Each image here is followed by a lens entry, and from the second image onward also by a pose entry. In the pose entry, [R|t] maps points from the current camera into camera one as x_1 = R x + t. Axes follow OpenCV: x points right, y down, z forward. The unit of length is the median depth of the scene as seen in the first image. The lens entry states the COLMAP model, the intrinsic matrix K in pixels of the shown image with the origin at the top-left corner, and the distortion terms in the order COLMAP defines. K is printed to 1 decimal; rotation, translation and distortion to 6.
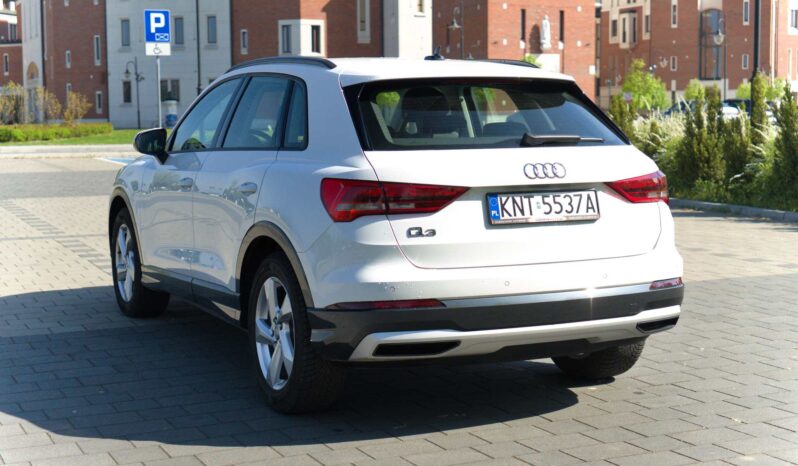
lens RADIAL K [[1243.6, 0, 399.0], [0, 1243.6, 233.0], [0, 0, 1]] dist [0.167020, -1.217817]
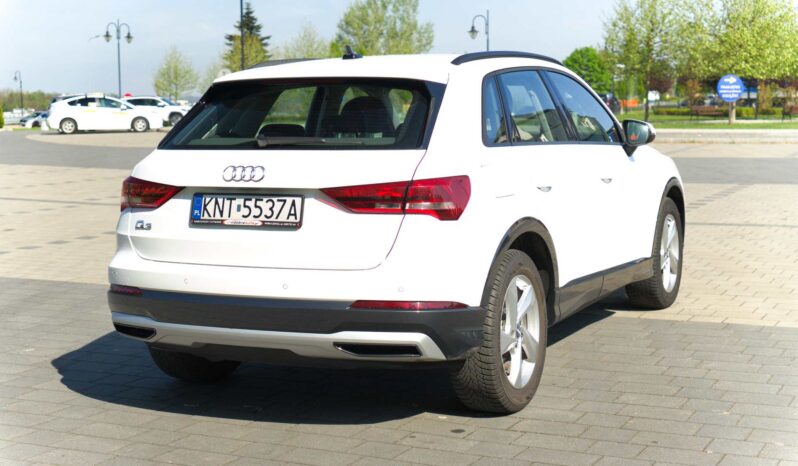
lens RADIAL K [[1243.6, 0, 399.0], [0, 1243.6, 233.0], [0, 0, 1]] dist [0.167020, -1.217817]
pose [[0.615354, 0.076204, -0.784559, 0.979405], [-0.062314, 0.996904, 0.047955, -0.058383], [0.785784, 0.019380, 0.618197, 0.485452]]
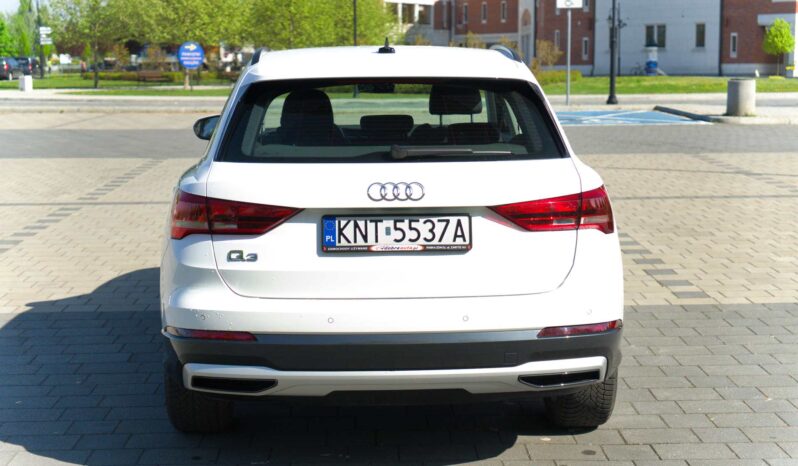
lens RADIAL K [[1243.6, 0, 399.0], [0, 1243.6, 233.0], [0, 0, 1]] dist [0.167020, -1.217817]
pose [[0.916046, 0.055878, -0.397162, 0.463059], [-0.037730, 0.997862, 0.053370, -0.067518], [0.399295, -0.033904, 0.916196, 0.213820]]
